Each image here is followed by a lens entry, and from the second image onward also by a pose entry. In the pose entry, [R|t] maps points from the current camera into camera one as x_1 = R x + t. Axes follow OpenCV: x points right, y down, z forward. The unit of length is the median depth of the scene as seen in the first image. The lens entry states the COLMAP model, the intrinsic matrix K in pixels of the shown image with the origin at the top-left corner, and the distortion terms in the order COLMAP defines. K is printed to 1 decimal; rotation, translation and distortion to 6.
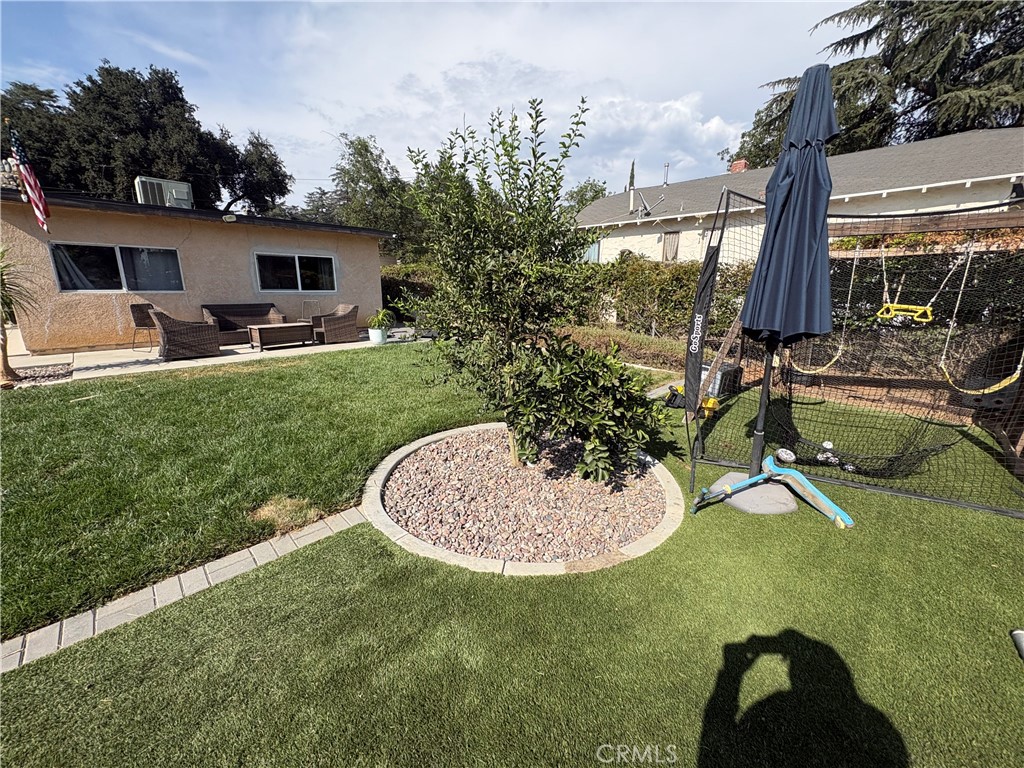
lens RADIAL K [[406.1, 0, 512.0], [0, 406.1, 384.0], [0, 0, 1]] dist [0.003266, -0.000029]
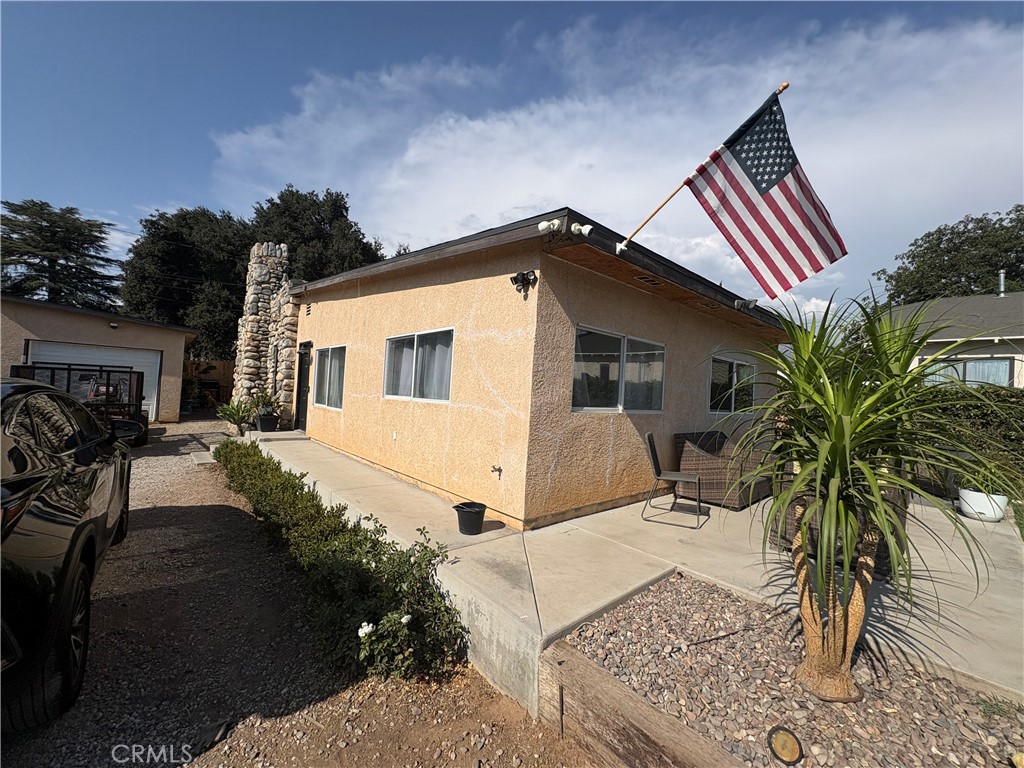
lens RADIAL K [[406.1, 0, 512.0], [0, 406.1, 384.0], [0, 0, 1]] dist [0.003266, -0.000029]
pose [[0.995582, 0.046667, -0.081482, -0.281706], [-0.065926, 0.965307, -0.252659, -0.028465], [0.066864, 0.256915, 0.964118, 0.111401]]
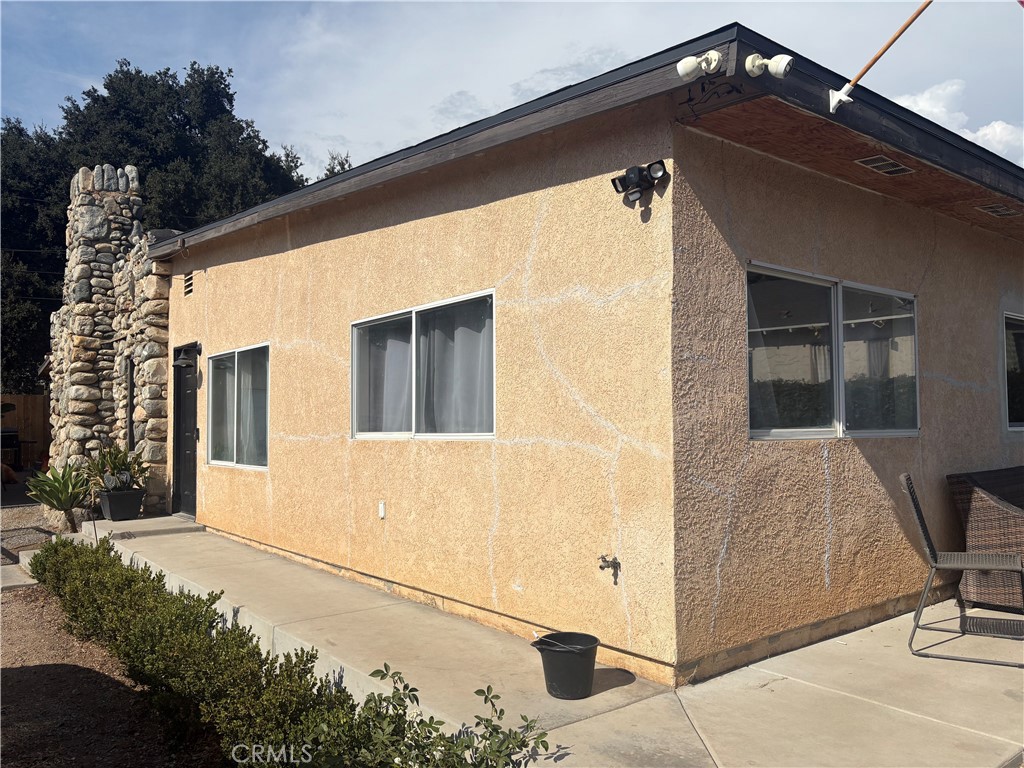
lens RADIAL K [[775.3, 0, 512.0], [0, 775.3, 384.0], [0, 0, 1]] dist [0.049510, -0.049438]
pose [[0.990896, -0.019891, -0.133152, -0.293832], [-0.018360, 0.959821, -0.280010, -0.027058], [0.133372, 0.279905, 0.950718, 0.115421]]
